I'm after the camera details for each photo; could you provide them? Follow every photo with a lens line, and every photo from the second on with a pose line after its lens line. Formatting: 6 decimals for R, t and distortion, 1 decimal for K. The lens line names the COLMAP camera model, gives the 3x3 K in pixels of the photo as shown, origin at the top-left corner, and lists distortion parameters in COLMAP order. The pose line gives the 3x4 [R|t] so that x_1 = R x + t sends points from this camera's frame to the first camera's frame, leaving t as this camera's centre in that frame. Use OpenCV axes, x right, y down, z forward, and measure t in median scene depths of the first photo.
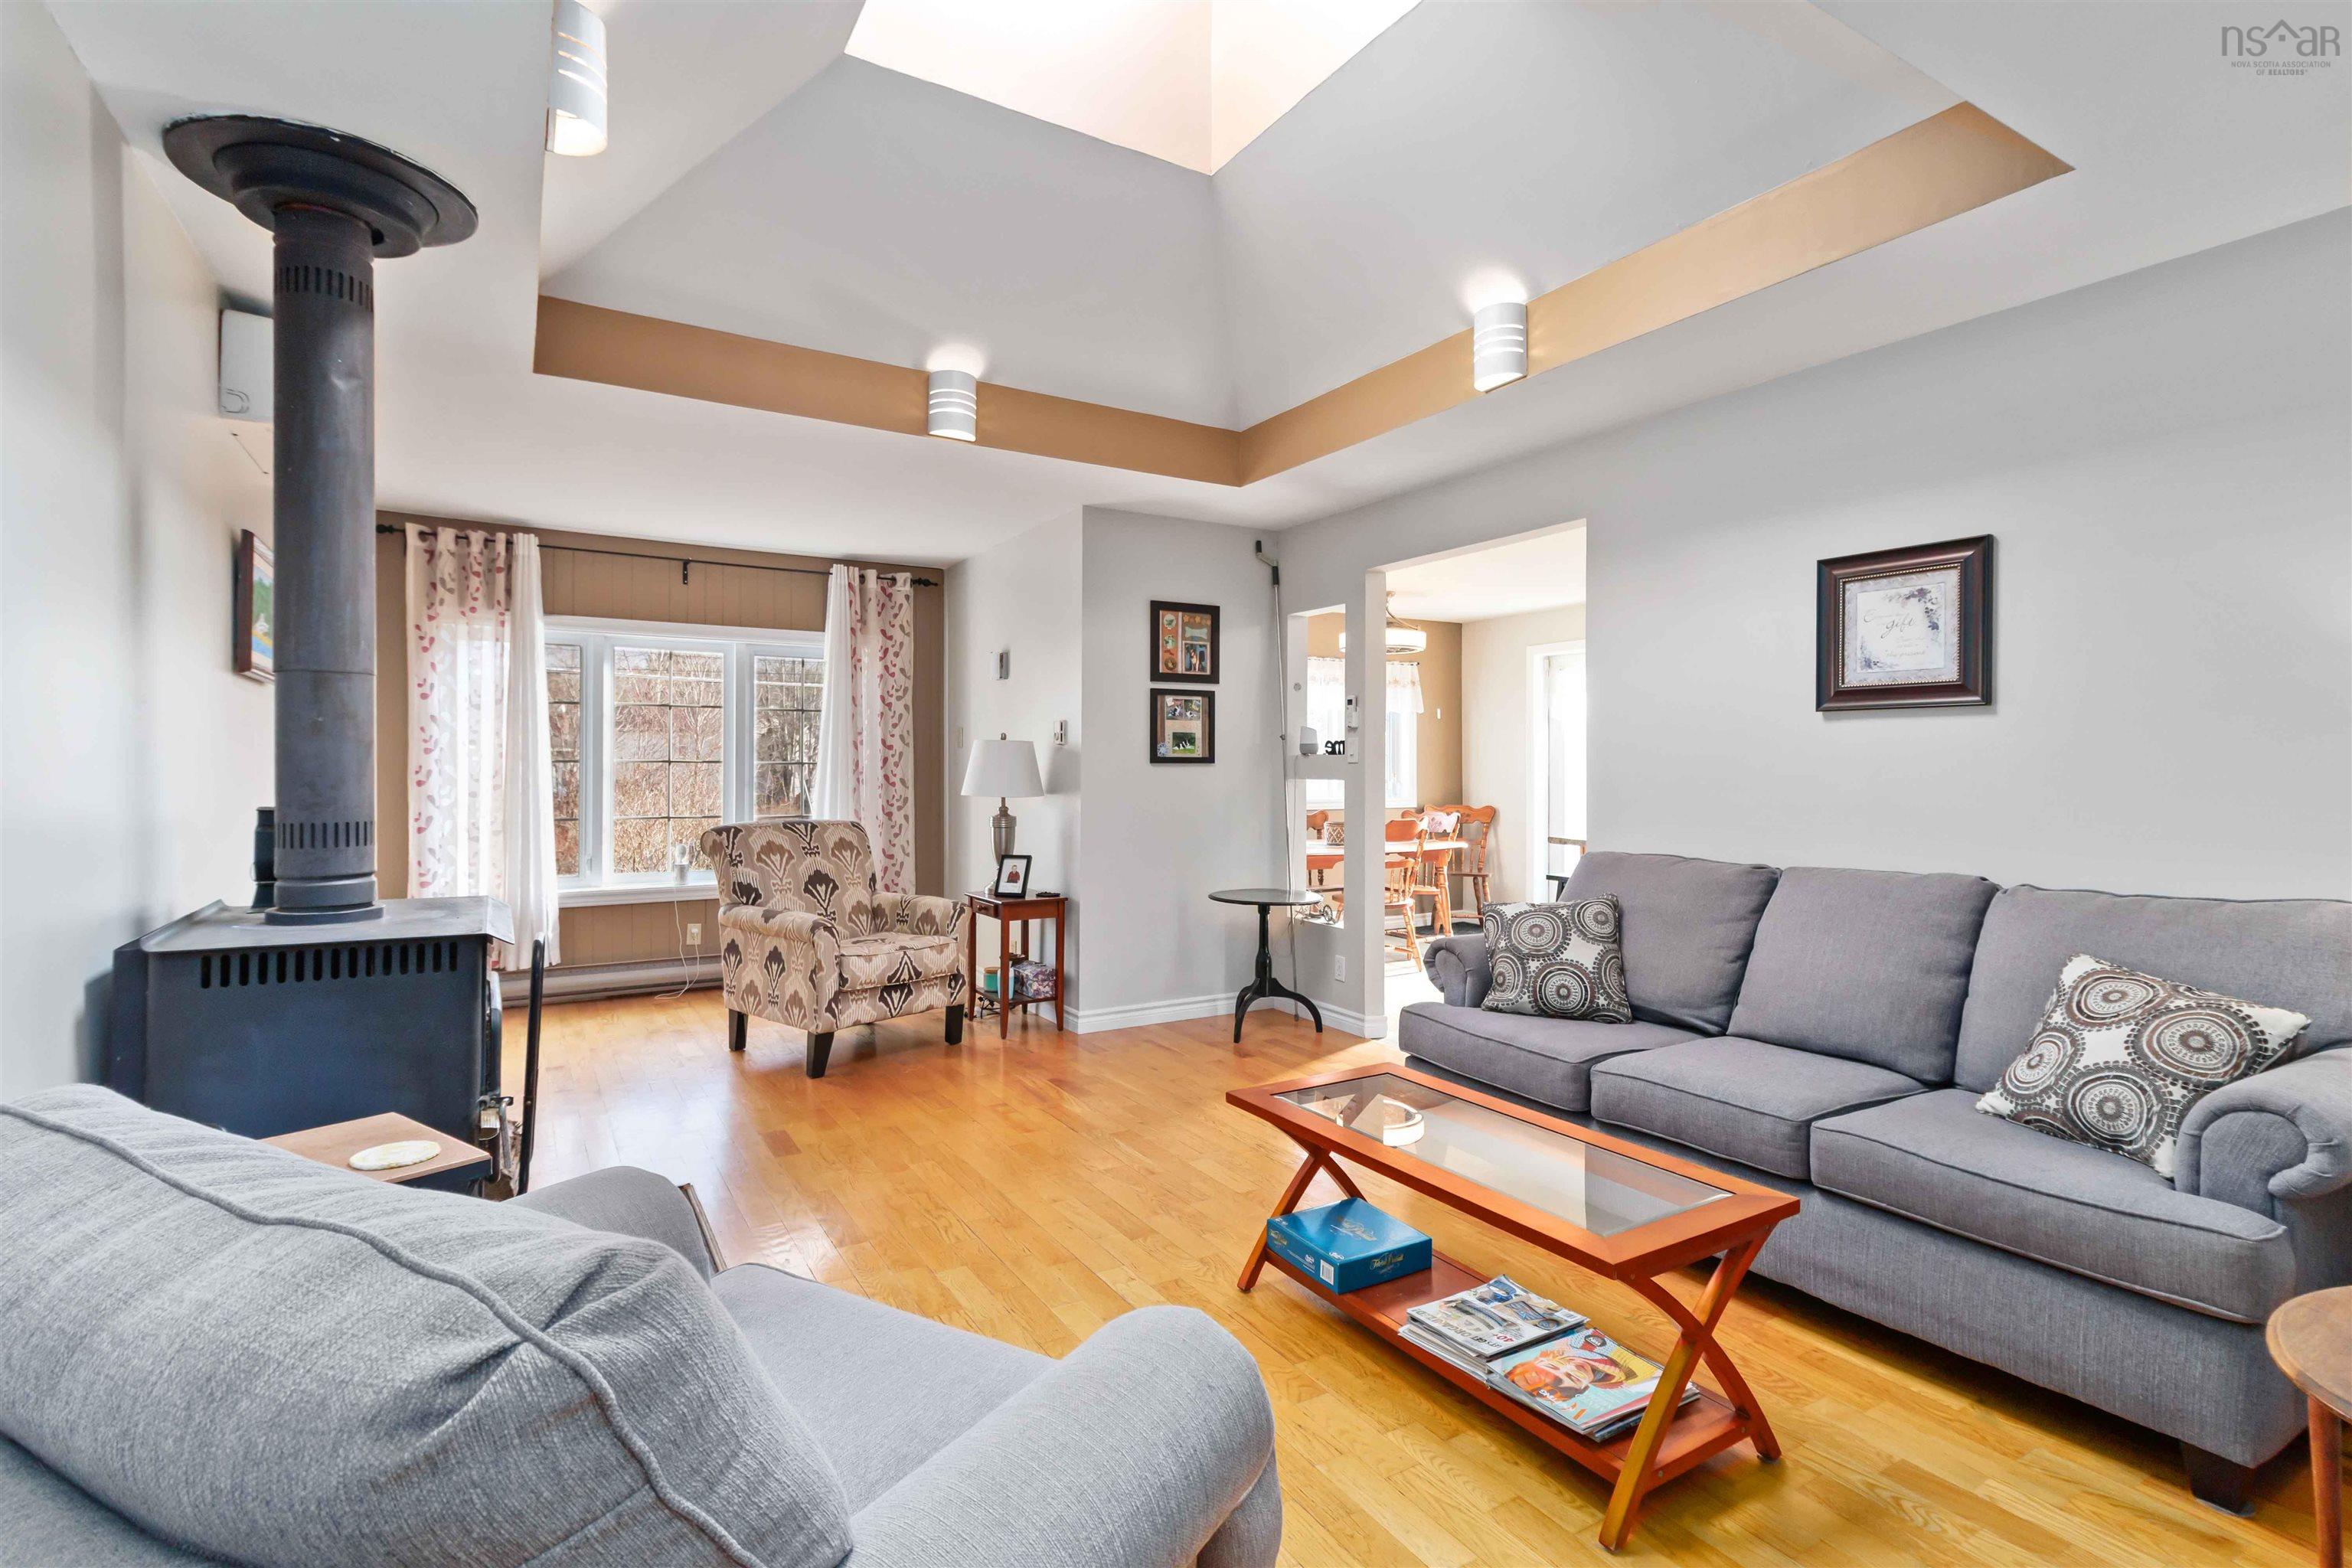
lens RADIAL K [[1111.6, 0, 1187.7], [0, 1111.6, 774.8], [0, 0, 1]] dist [0.000391, 0.000455]
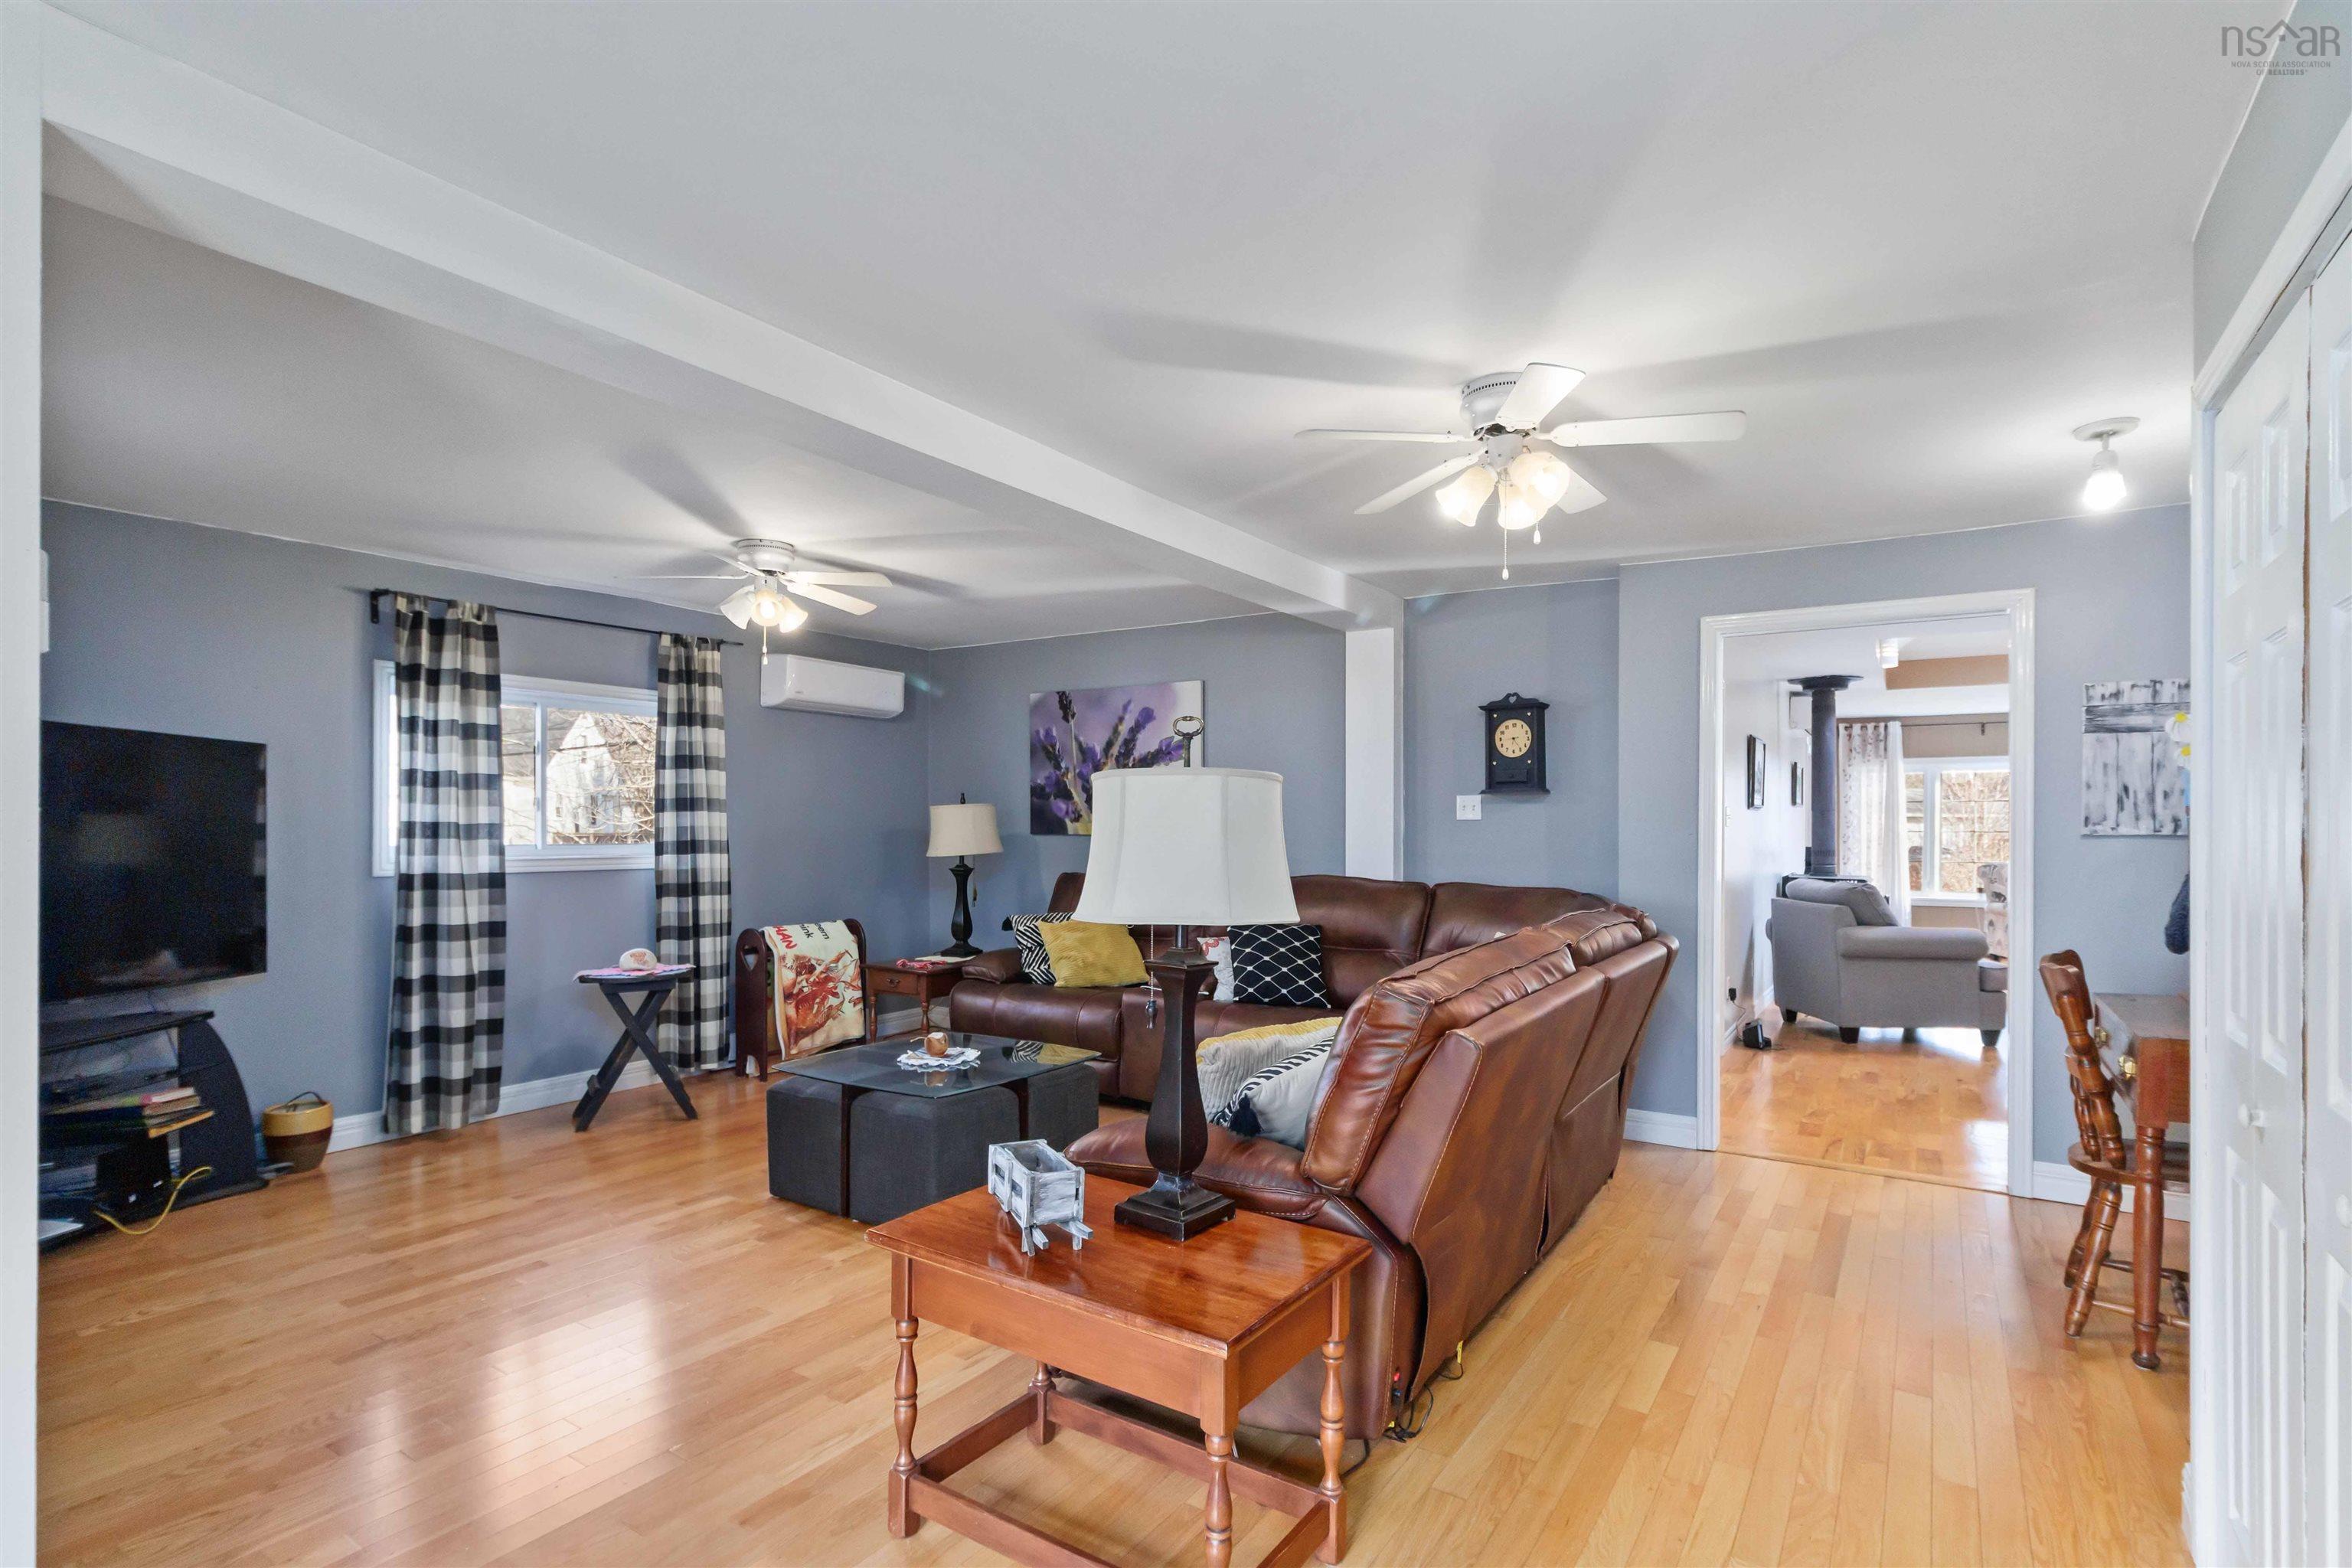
lens RADIAL K [[1111.6, 0, 1199.2], [0, 1111.6, 832.5], [0, 0, 1]] dist [0.000391, 0.000455]
pose [[0.430734, -0.000637, -0.902479, 0.709915], [-0.008945, 0.999948, -0.004975, 0.010990], [0.902434, 0.010216, 0.430706, -1.047804]]
